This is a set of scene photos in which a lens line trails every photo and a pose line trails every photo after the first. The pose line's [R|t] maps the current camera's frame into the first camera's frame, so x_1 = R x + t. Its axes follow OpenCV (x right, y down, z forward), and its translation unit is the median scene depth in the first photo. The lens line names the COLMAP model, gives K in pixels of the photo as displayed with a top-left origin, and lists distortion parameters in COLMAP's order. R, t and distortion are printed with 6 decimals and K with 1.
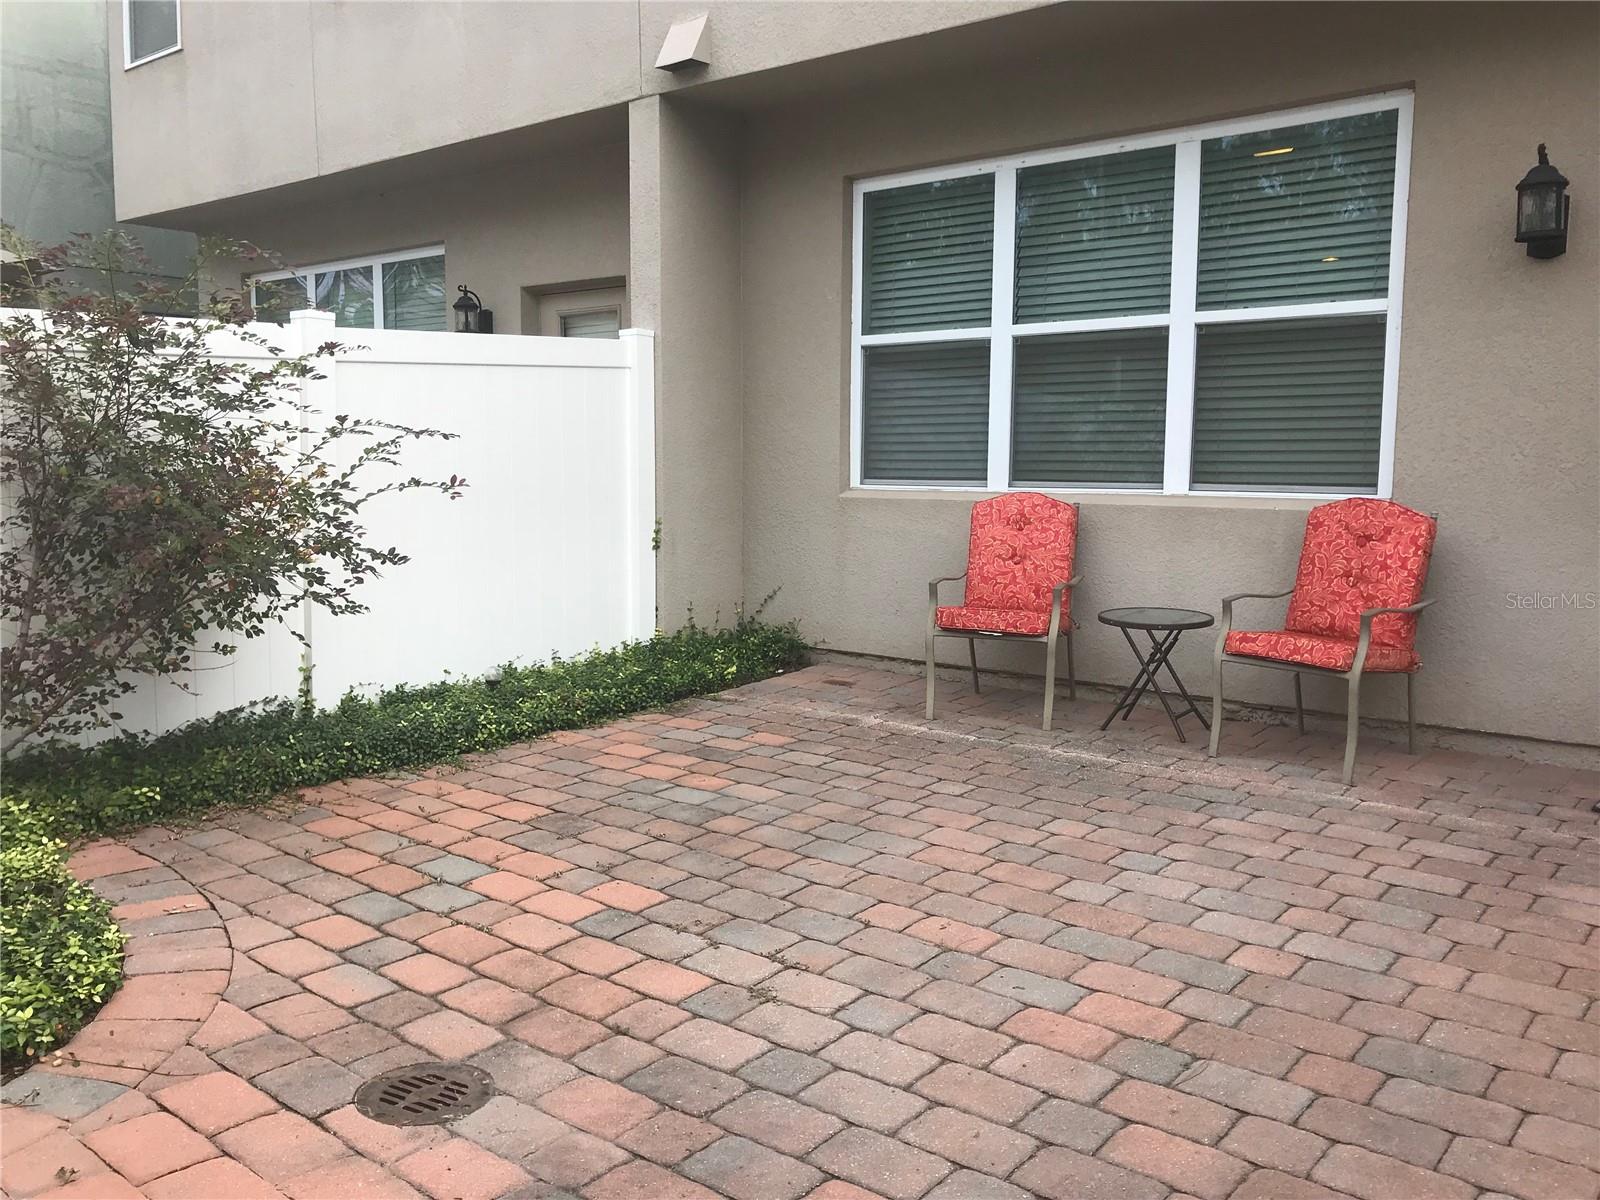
lens RADIAL K [[1335.0, 0, 796.1], [0, 1335.0, 598.9], [0, 0, 1]] dist [0.021859, -0.026298]
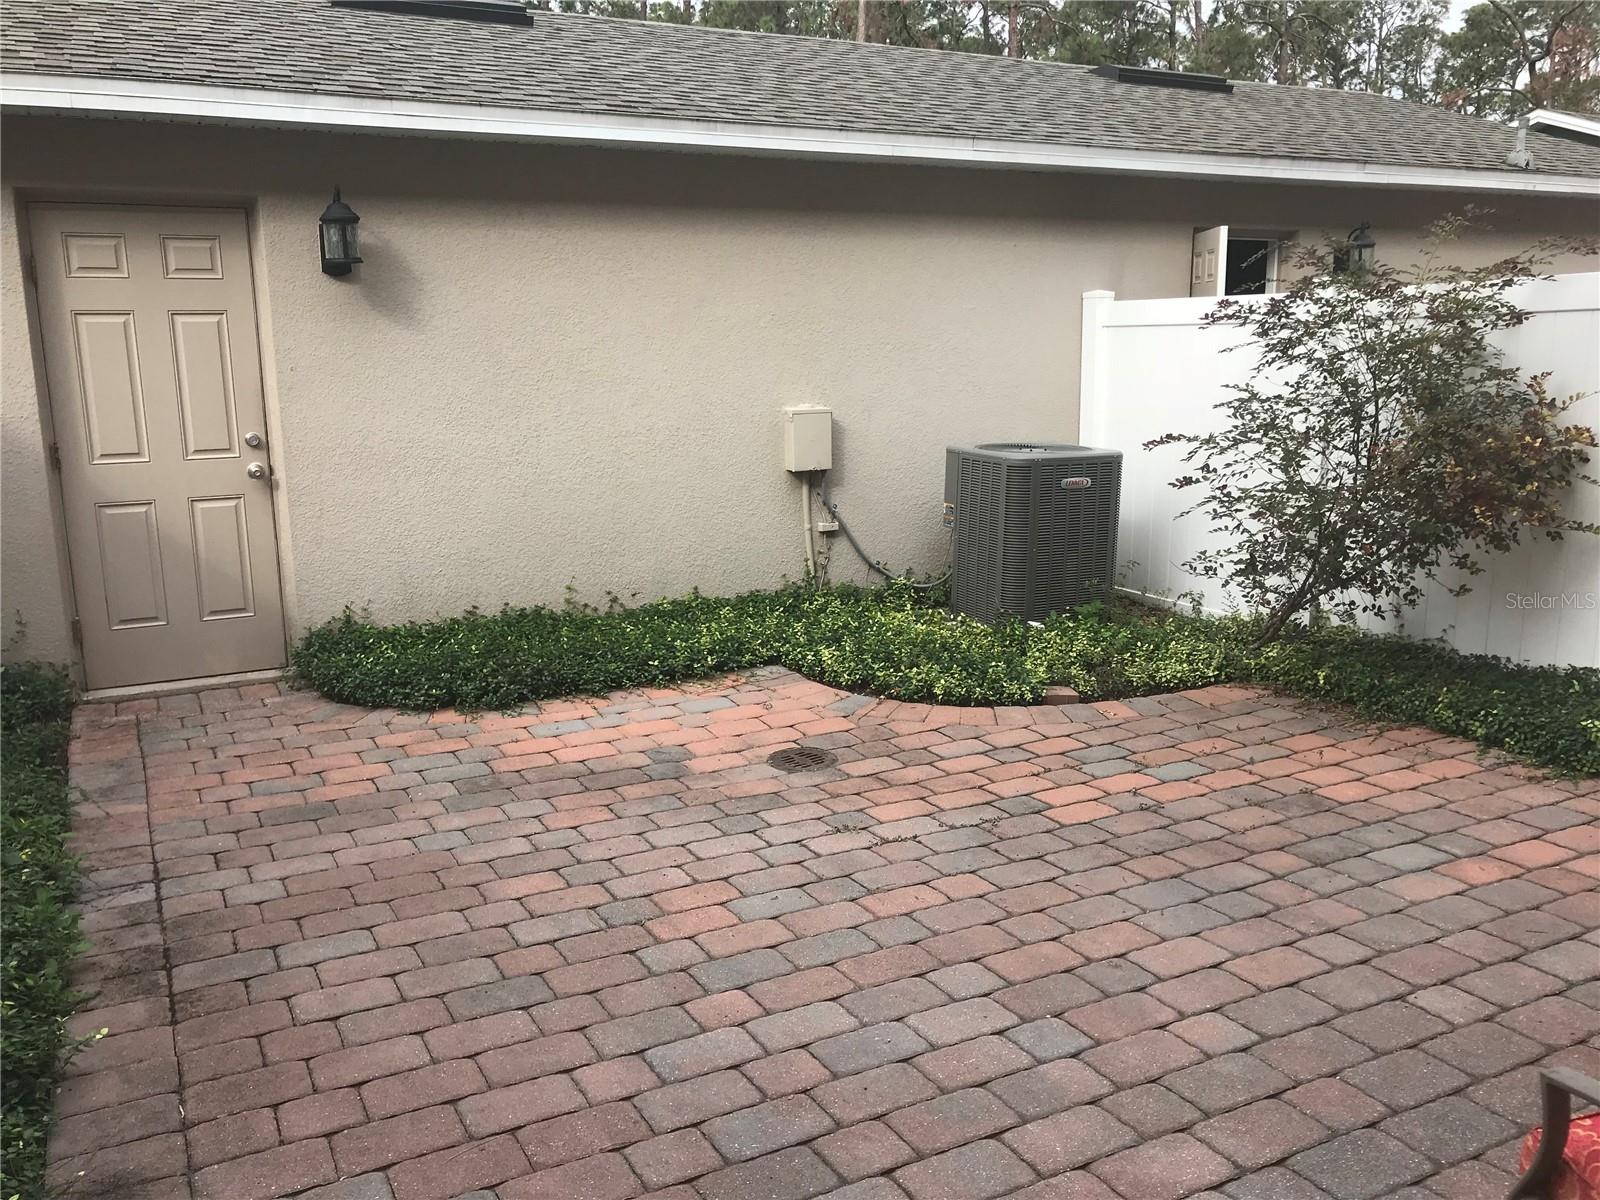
lens RADIAL K [[1335.0, 0, 796.5], [0, 1335.0, 603.1], [0, 0, 1]] dist [0.021859, -0.026298]
pose [[-0.388212, 0.186994, -0.902399, 1.070046], [-0.092337, 0.966378, 0.239975, -0.229019], [0.916932, 0.176486, -0.357893, 1.256767]]
